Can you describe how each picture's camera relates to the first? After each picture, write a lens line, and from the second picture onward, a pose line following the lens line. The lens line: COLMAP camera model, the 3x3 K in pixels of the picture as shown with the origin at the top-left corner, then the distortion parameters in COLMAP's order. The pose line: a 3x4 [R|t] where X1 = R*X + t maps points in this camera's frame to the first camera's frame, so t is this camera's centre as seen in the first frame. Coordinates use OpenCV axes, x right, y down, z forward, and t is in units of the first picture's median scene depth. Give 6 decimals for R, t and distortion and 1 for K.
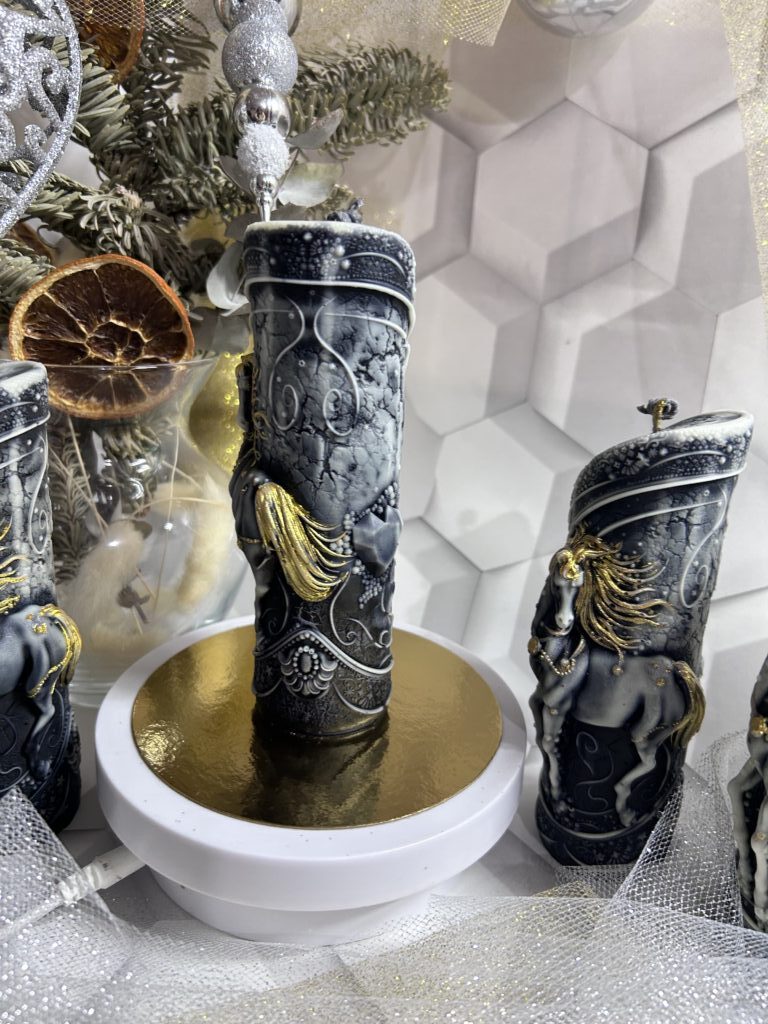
lens RADIAL K [[806.7, 0, 384.0], [0, 806.7, 512.0], [0, 0, 1]] dist [-0.002654, -0.002664]
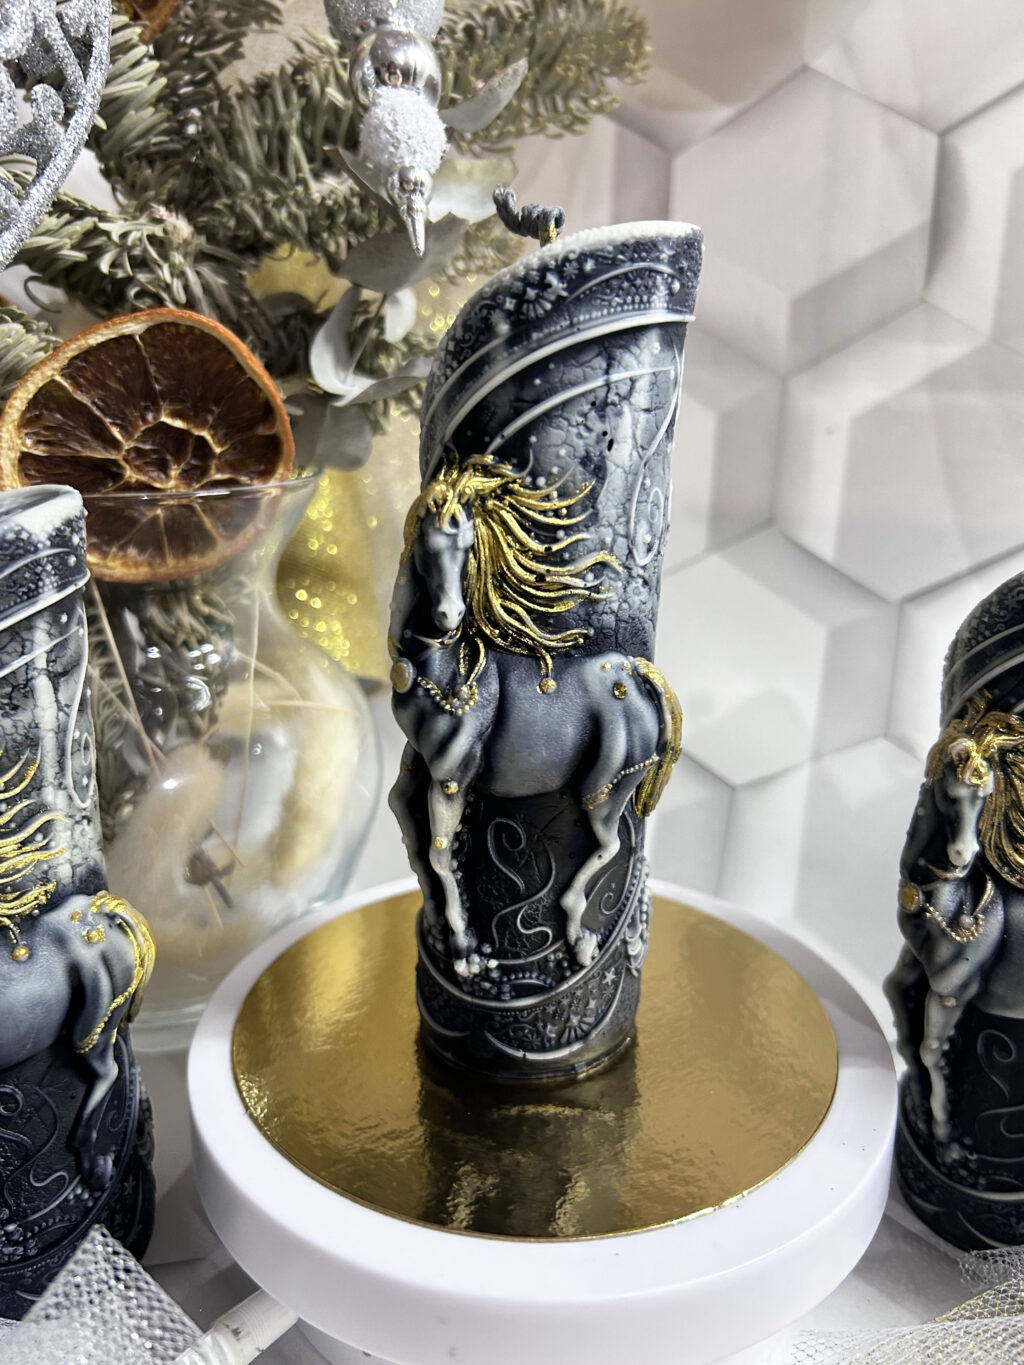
lens RADIAL K [[1128.3, 0, 511.1], [0, 1128.3, 685.2], [0, 0, 1]] dist [-0.011589, -0.001930]
pose [[0.995824, -0.066650, 0.062390, -0.143199], [0.068377, 0.997321, -0.025970, 0.004695], [-0.060492, 0.030127, 0.997714, 0.138301]]
